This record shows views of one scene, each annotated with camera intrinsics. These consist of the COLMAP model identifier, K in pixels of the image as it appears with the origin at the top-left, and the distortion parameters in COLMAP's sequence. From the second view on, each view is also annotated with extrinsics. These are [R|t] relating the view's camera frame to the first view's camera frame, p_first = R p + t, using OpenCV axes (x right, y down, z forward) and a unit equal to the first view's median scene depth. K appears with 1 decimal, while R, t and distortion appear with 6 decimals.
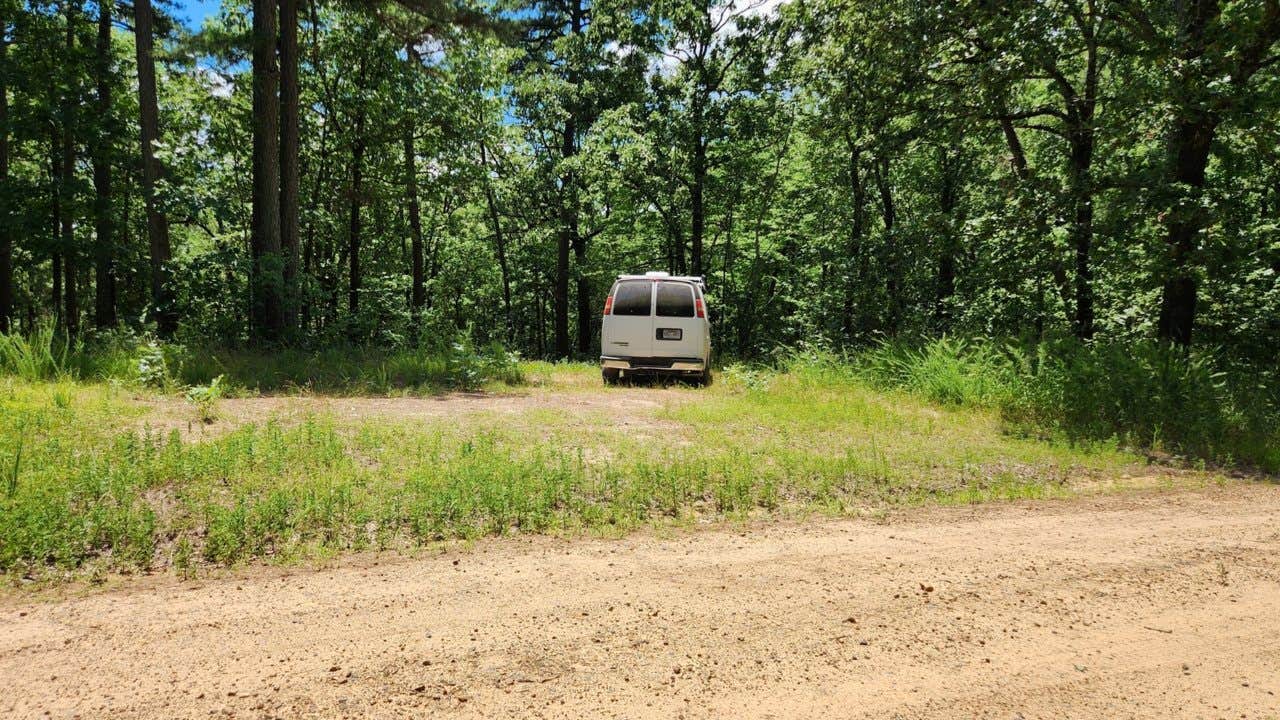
lens RADIAL K [[867.1, 0, 639.3], [0, 867.1, 366.7], [0, 0, 1]] dist [0.066012, -0.048093]
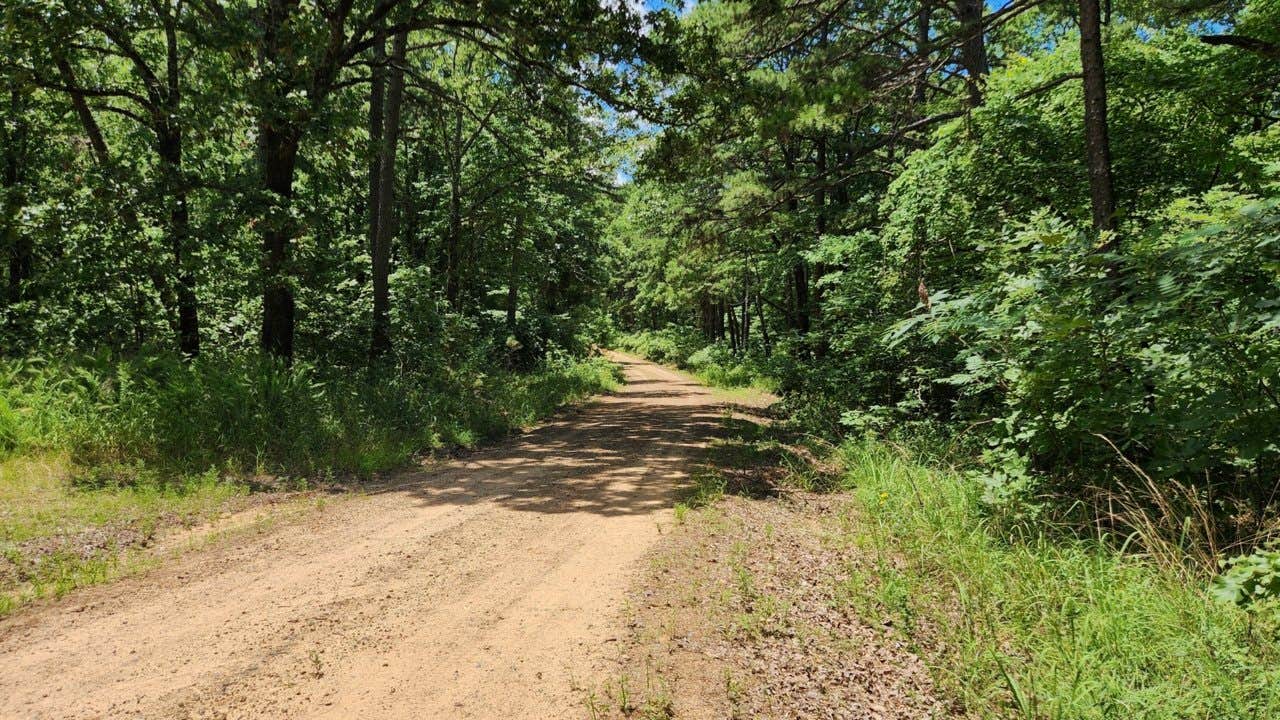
lens RADIAL K [[867.1, 0, 639.3], [0, 867.1, 366.7], [0, 0, 1]] dist [0.066012, -0.048093]
pose [[0.599807, -0.053865, 0.798330, 0.063401], [0.057930, 0.998037, 0.023816, -0.010718], [-0.798045, 0.031962, 0.601749, 0.082712]]
